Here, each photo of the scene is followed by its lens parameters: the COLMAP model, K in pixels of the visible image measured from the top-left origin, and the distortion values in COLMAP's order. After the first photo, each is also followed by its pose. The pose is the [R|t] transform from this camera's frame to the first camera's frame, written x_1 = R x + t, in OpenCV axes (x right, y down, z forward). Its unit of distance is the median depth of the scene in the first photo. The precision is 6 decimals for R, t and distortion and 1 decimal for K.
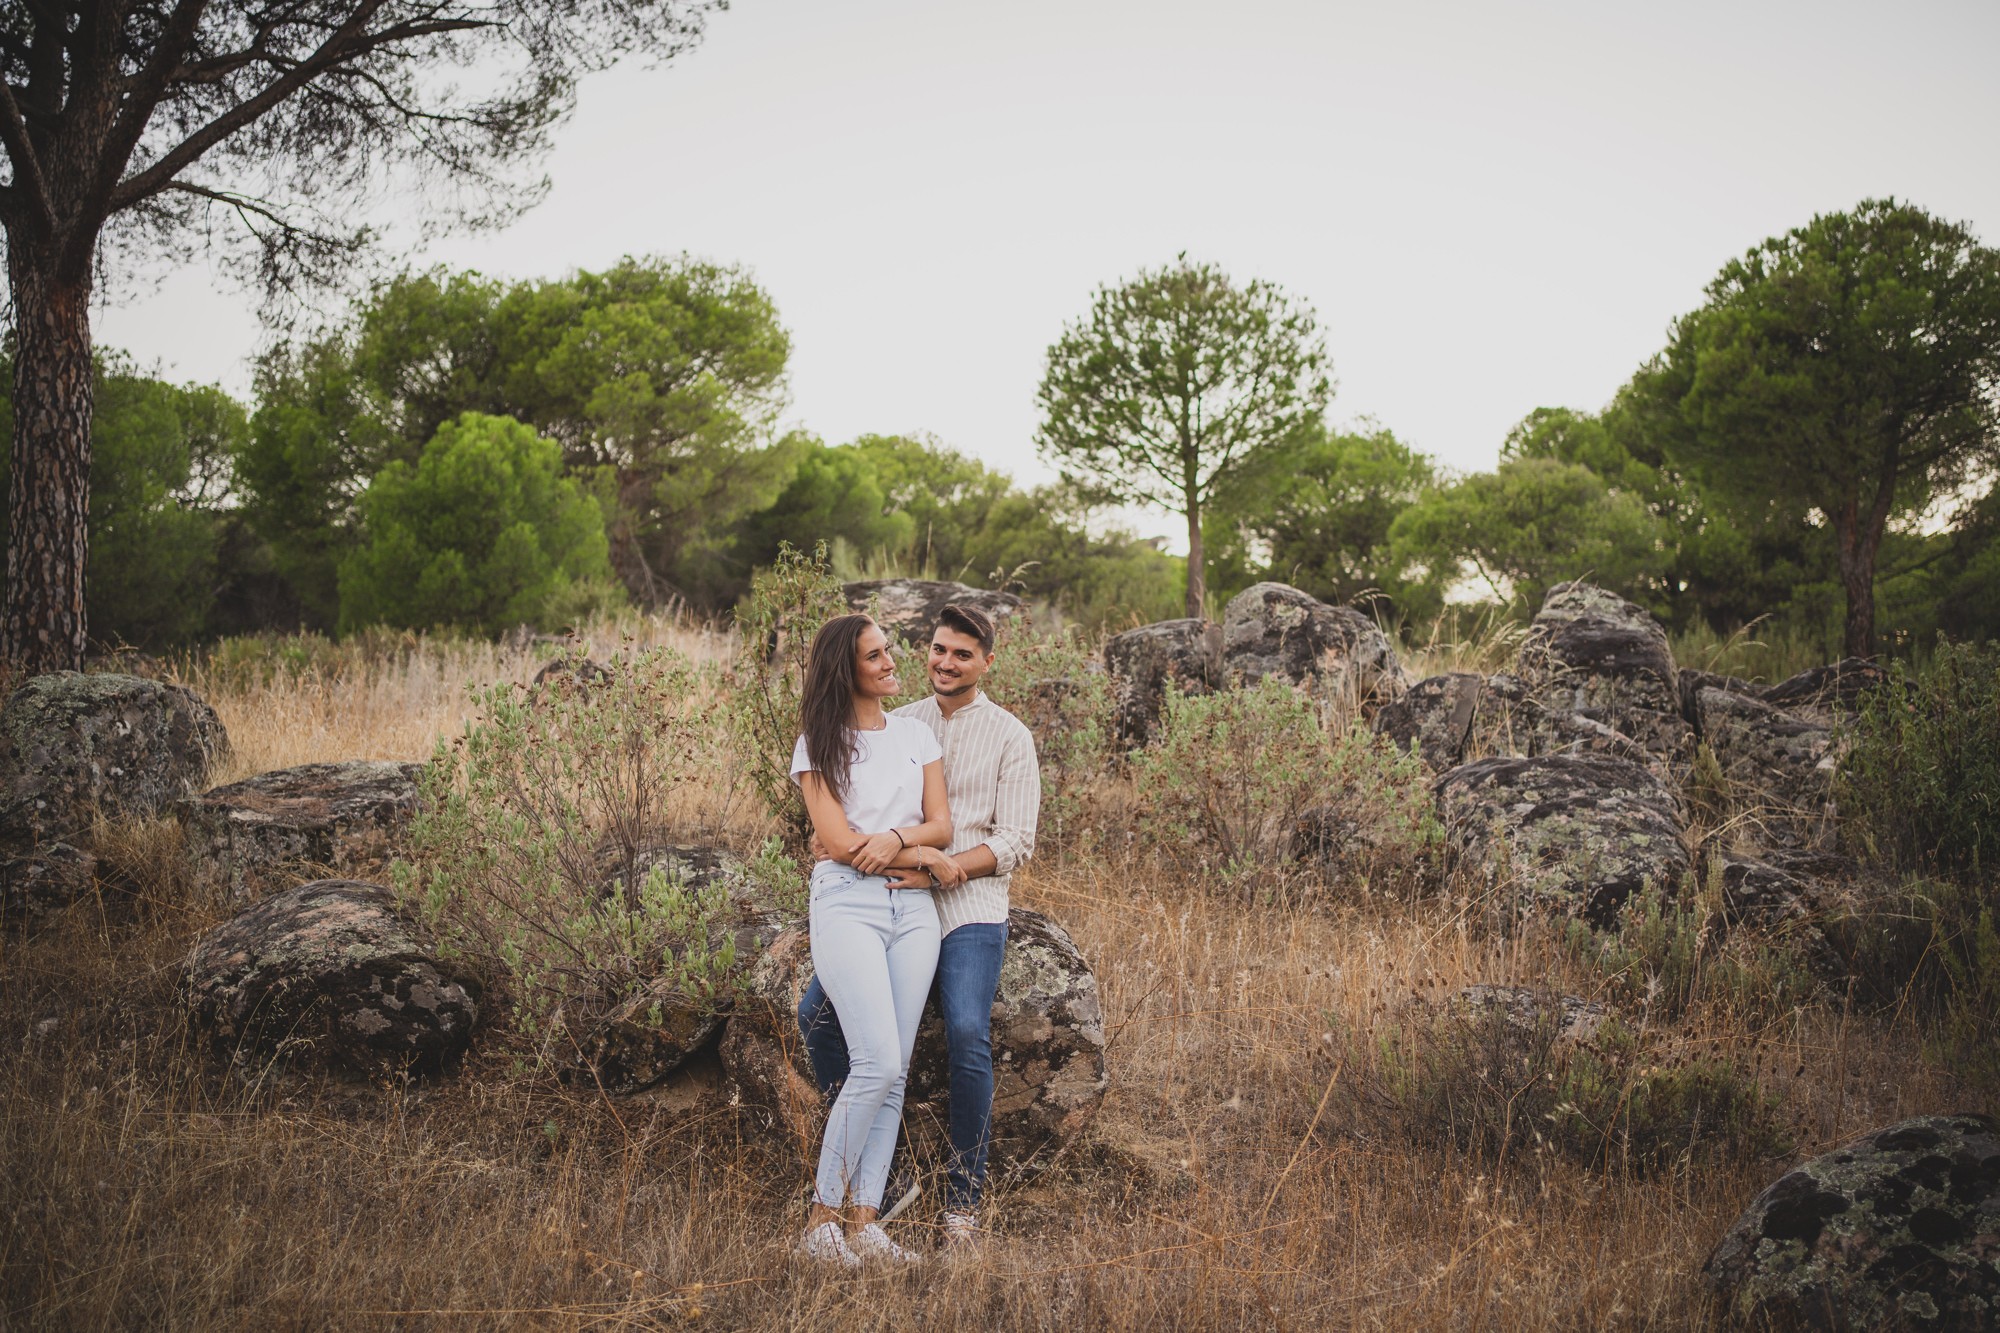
lens RADIAL K [[2275.1, 0, 994.4], [0, 2275.1, 659.5], [0, 0, 1]] dist [-0.016392, 0.000000]
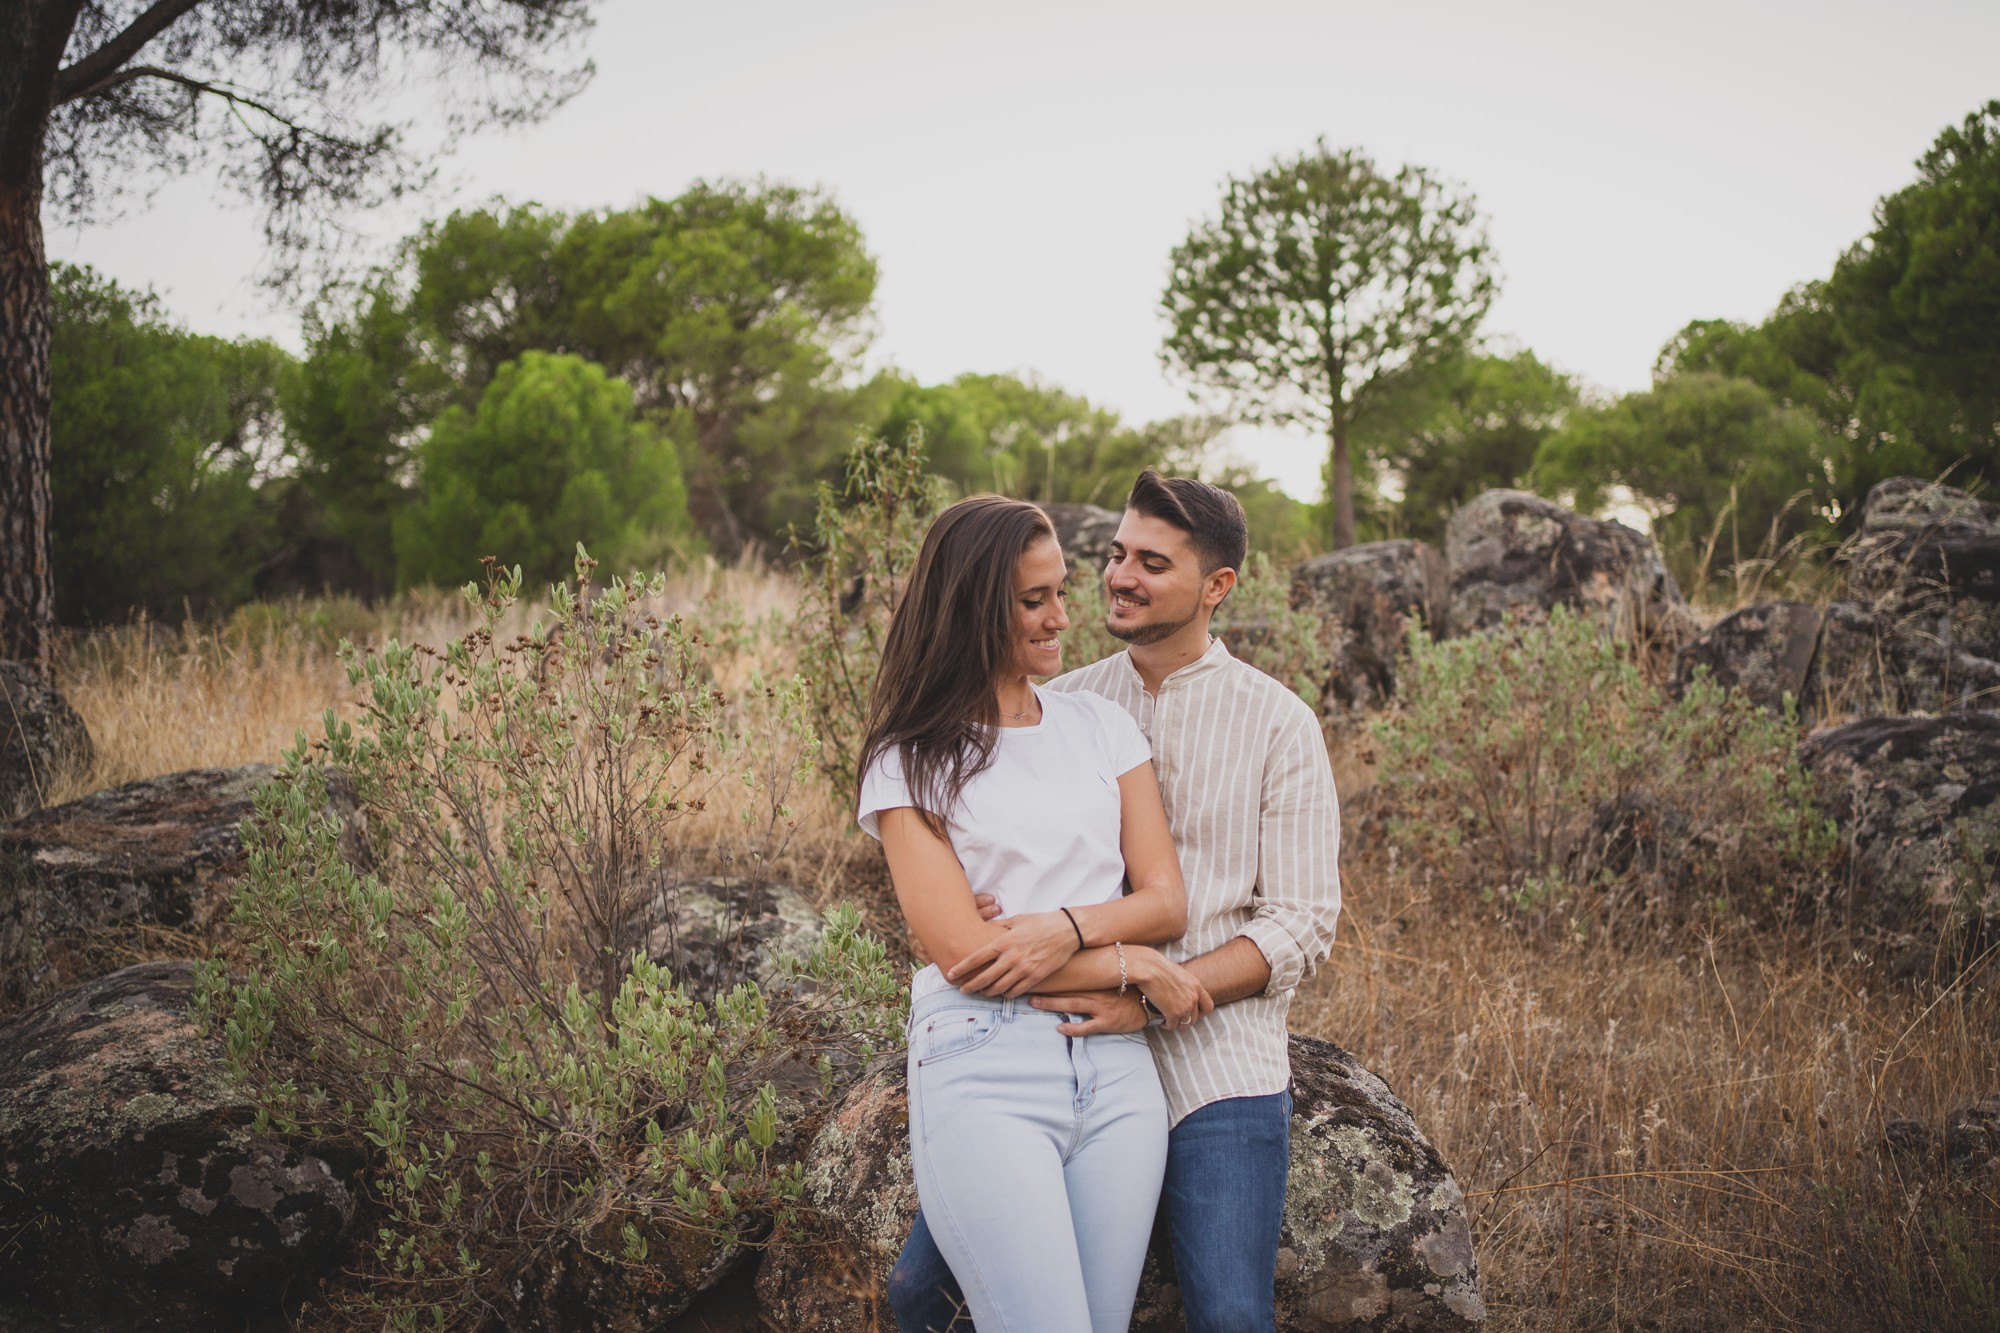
lens RADIAL K [[2225.0, 0, 1009.0], [0, 2225.0, 685.0], [0, 0, 1]] dist [0.010870, 0.000000]
pose [[0.998974, -0.024564, -0.038050, -0.010060], [0.025775, 0.999166, 0.031674, 0.002041], [0.037240, -0.032622, 0.998774, 0.135714]]
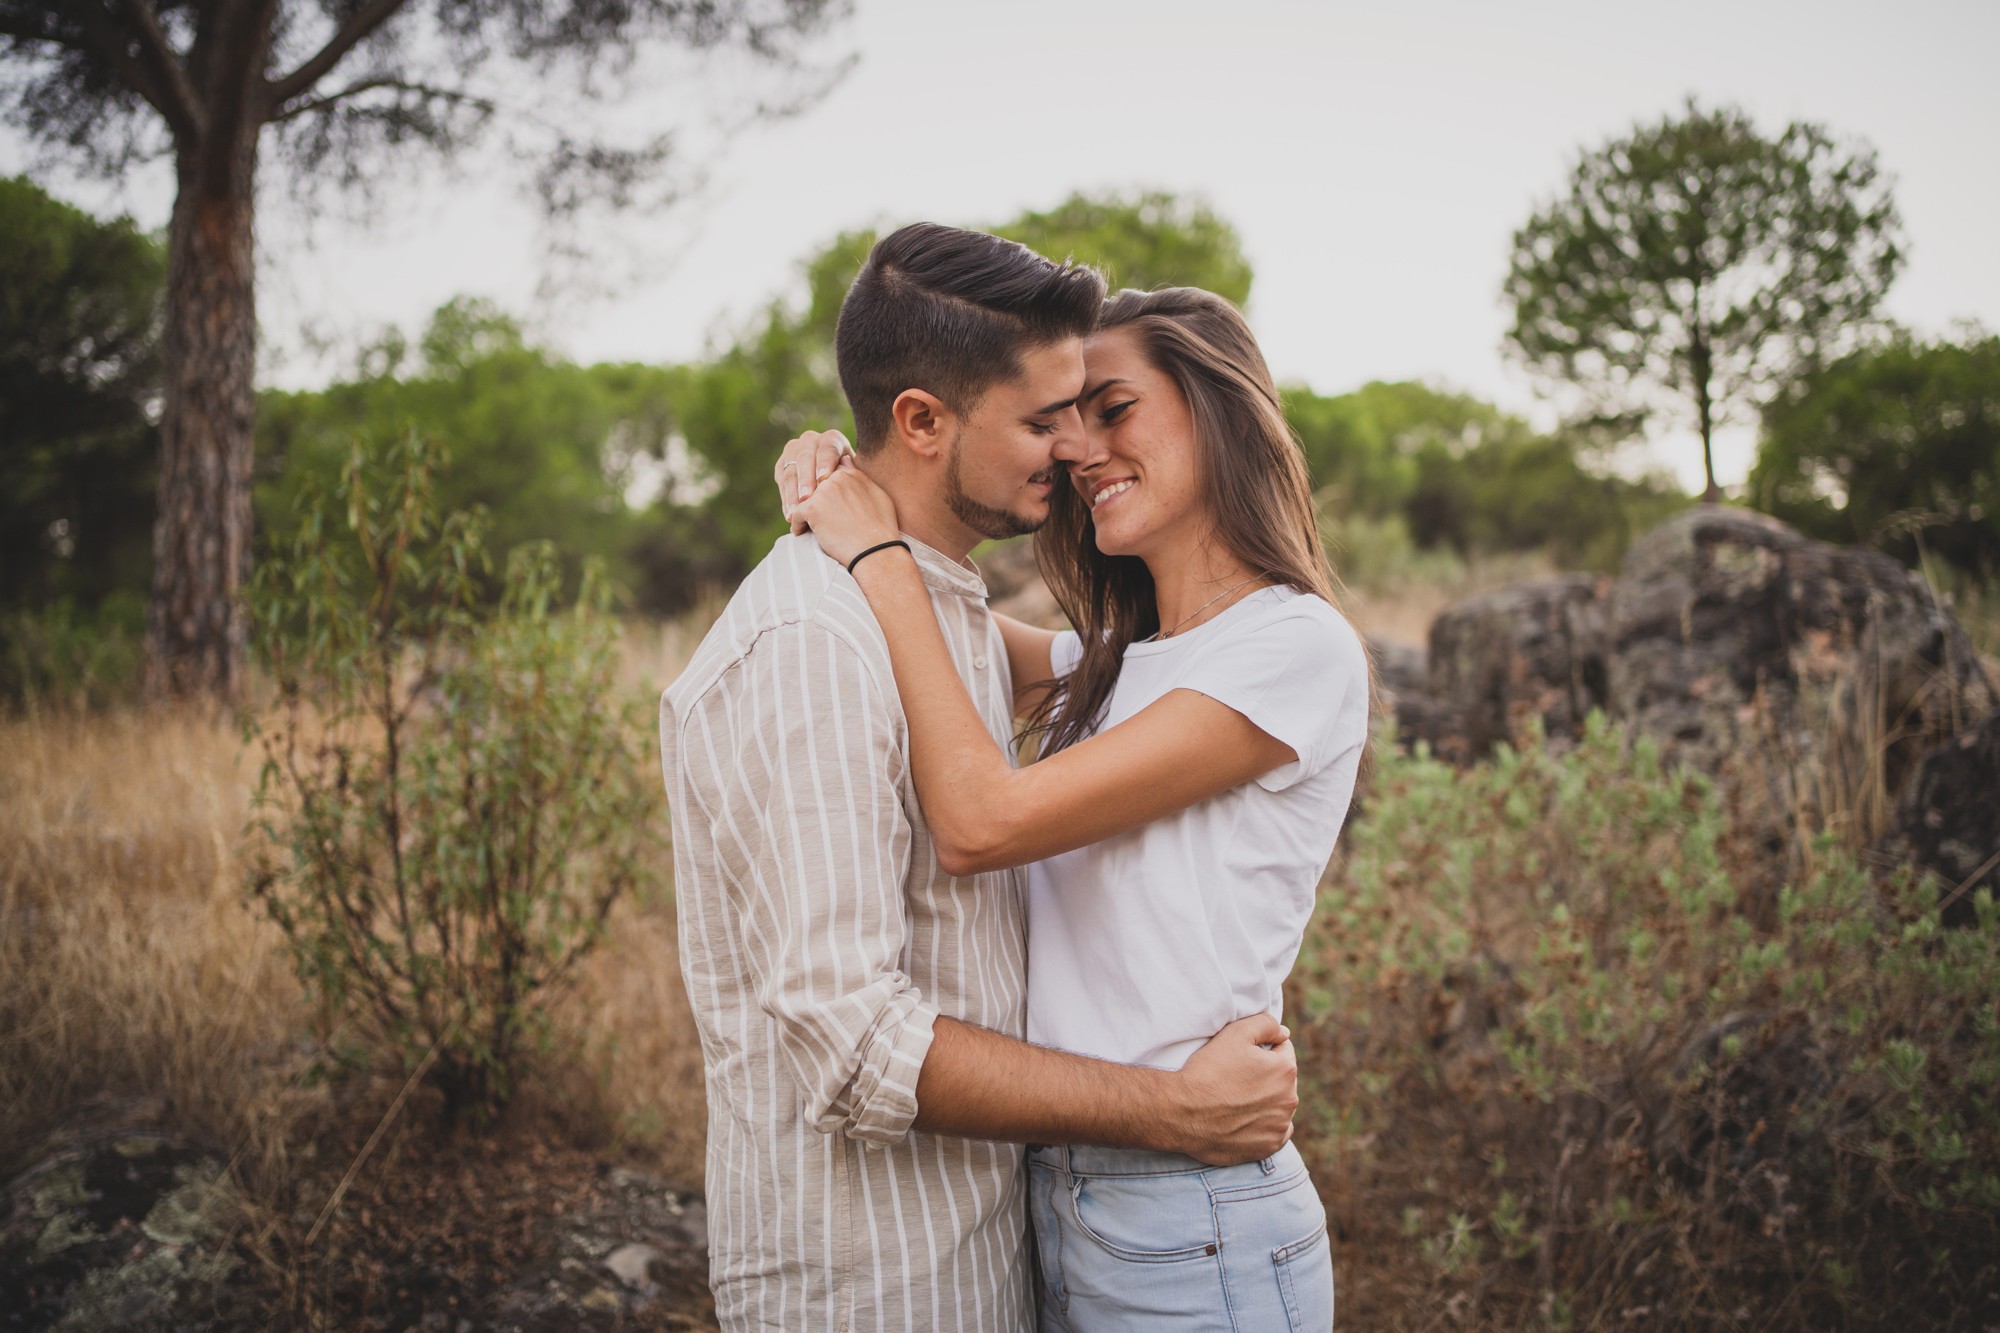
lens RADIAL K [[2044.4, 0, 1008.3], [0, 2044.4, 677.6], [0, 0, 1]] dist [0.026999, 0.000000]
pose [[0.960660, -0.011021, -0.277508, 0.052690], [0.019527, 0.999420, 0.027908, -0.005604], [0.277040, -0.032229, 0.960318, 0.266784]]
